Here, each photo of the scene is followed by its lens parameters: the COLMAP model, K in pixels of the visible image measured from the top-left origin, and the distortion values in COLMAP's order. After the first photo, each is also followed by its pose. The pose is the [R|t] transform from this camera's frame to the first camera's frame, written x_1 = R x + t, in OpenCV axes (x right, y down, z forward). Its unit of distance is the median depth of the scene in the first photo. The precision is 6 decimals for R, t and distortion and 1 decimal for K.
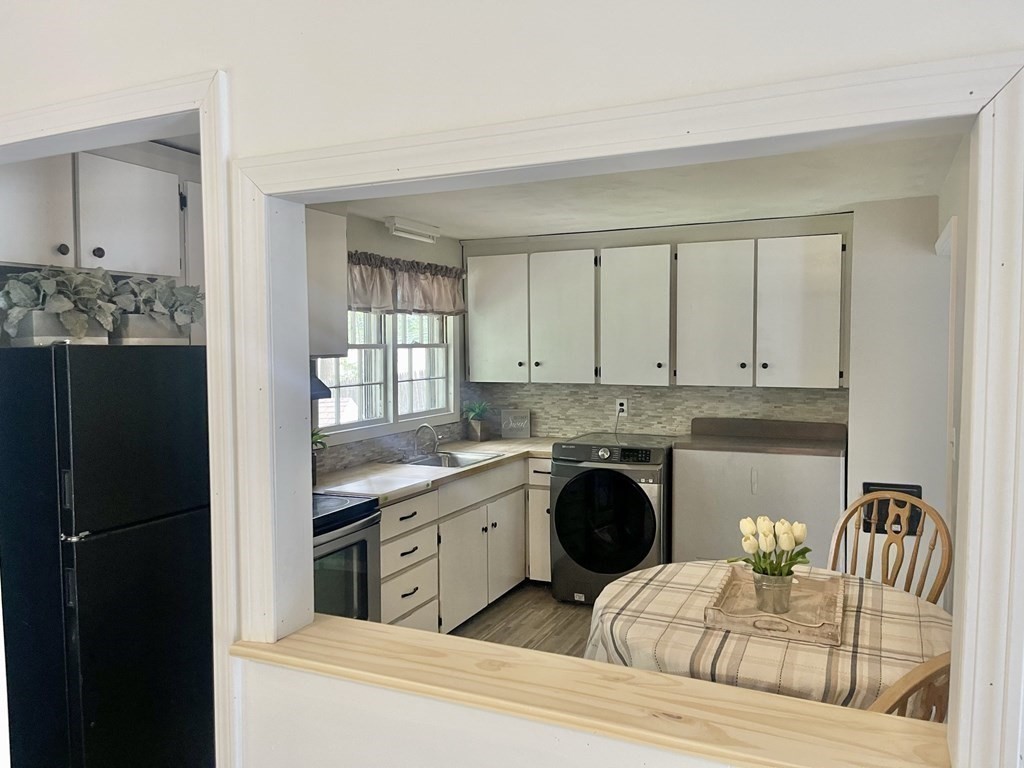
lens RADIAL K [[782.4, 0, 507.9], [0, 782.4, 376.9], [0, 0, 1]] dist [0.045561, -0.043444]
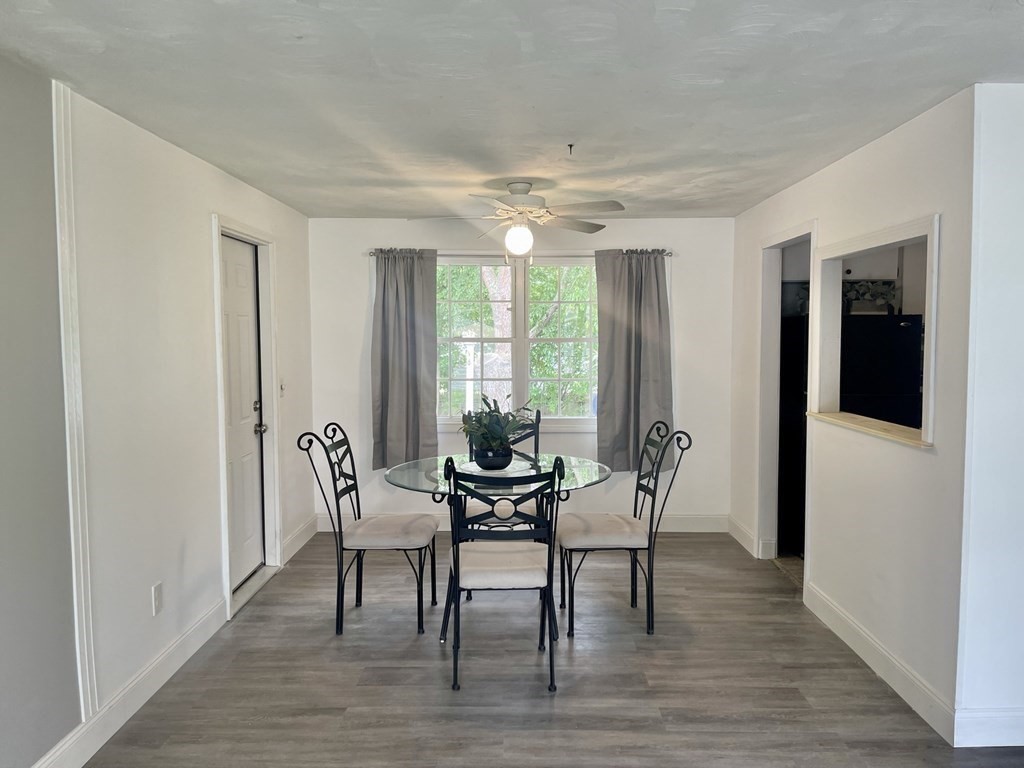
lens RADIAL K [[782.4, 0, 516.0], [0, 782.4, 380.1], [0, 0, 1]] dist [0.045561, -0.043444]
pose [[0.421396, 0.058451, -0.904991, 0.558573], [-0.038722, 0.998170, 0.046439, 0.037037], [0.906050, 0.015474, 0.422888, -0.376000]]
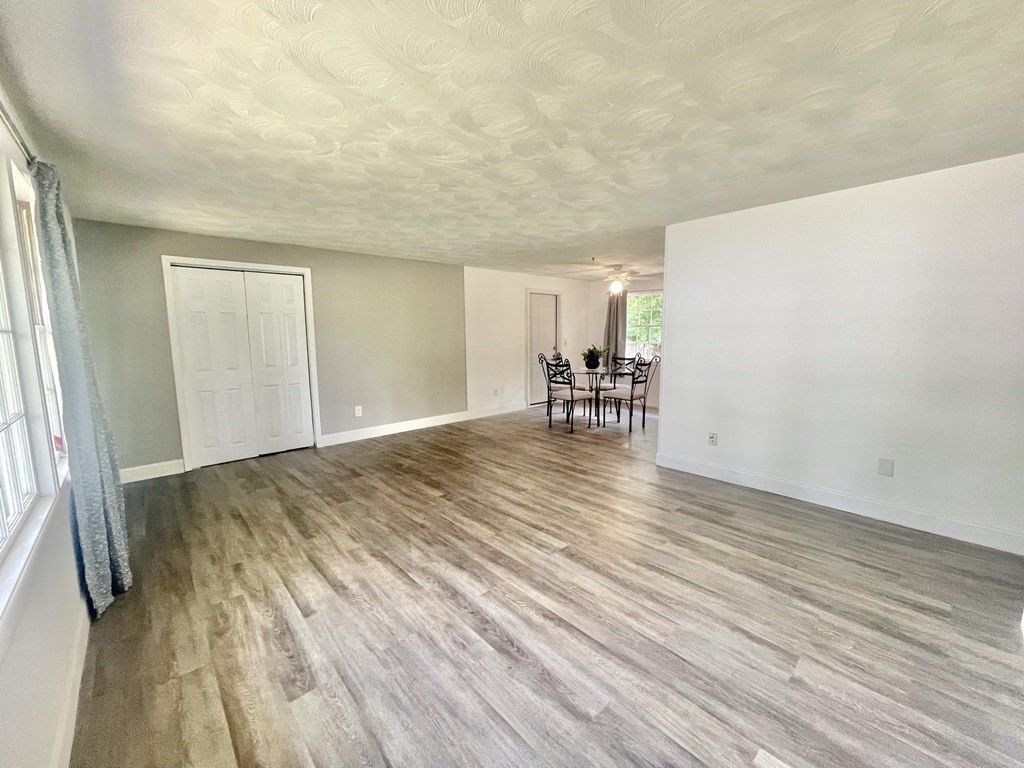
lens RADIAL K [[413.7, 0, 504.3], [0, 413.7, 385.5], [0, 0, 1]] dist [-0.001333, 0.001427]
pose [[-0.389429, 0.126092, -0.912385, 1.090720], [-0.034357, 0.987907, 0.151194, 0.037091], [0.920415, 0.090226, -0.380387, 0.201216]]
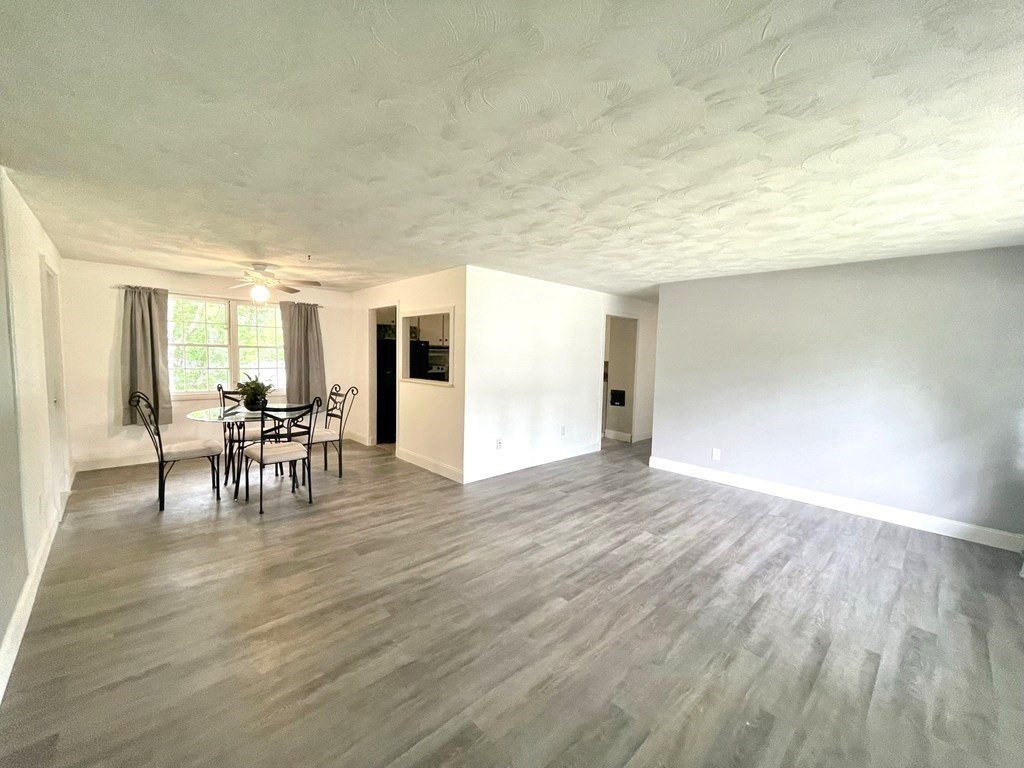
lens RADIAL K [[413.7, 0, 509.0], [0, 413.7, 382.5], [0, 0, 1]] dist [-0.001333, 0.001427]
pose [[0.930402, 0.051437, -0.362913, 0.600895], [-0.043755, 0.998611, 0.029364, 0.064417], [0.363919, -0.011441, 0.931360, -0.656143]]
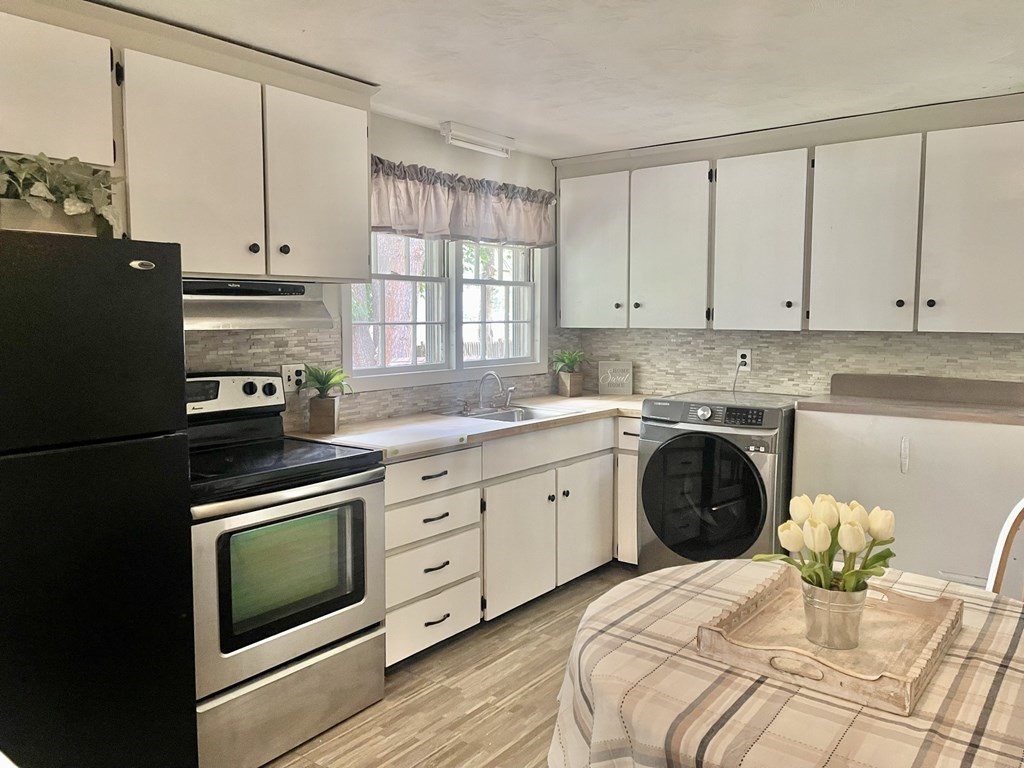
lens RADIAL K [[782.4, 0, 509.4], [0, 782.4, 379.5], [0, 0, 1]] dist [0.045561, -0.043444]
pose [[0.974442, 0.025093, -0.223233, 0.103852], [-0.015497, 0.998883, 0.044633, 0.030433], [0.224104, -0.040033, 0.973743, 0.173123]]
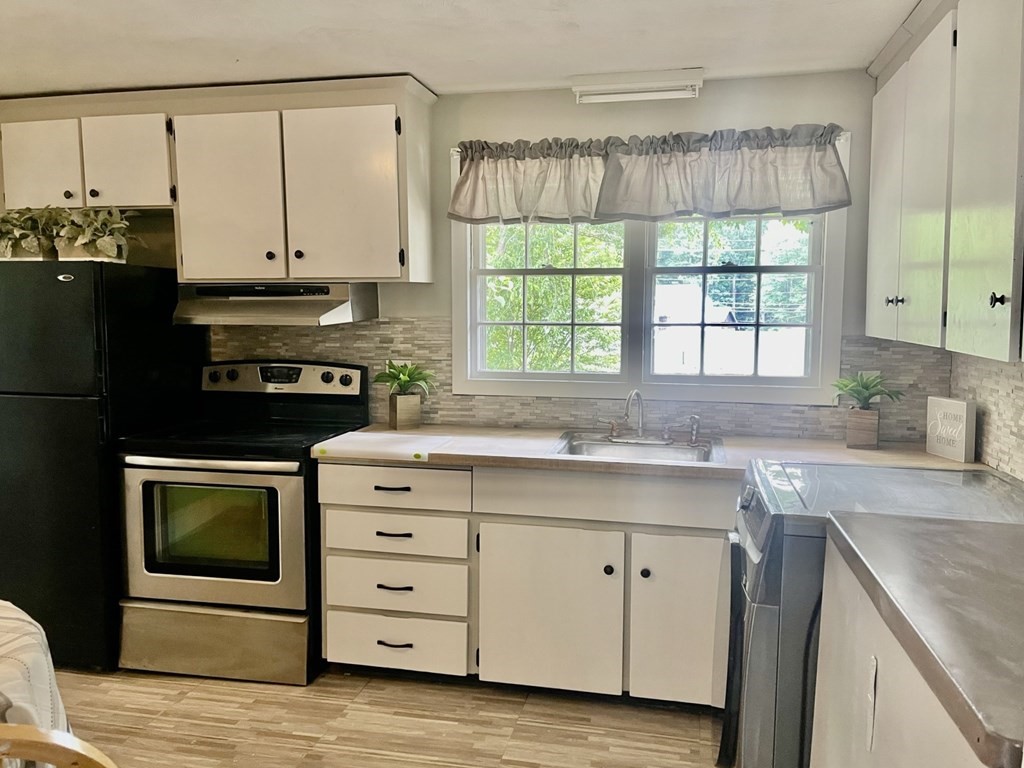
lens RADIAL K [[782.4, 0, 509.3], [0, 782.4, 389.7], [0, 0, 1]] dist [0.045561, -0.043444]
pose [[0.219171, 0.111744, -0.969266, 0.496629], [-0.045712, 0.993505, 0.104202, -0.002414], [0.974615, 0.021469, 0.222856, 0.743847]]
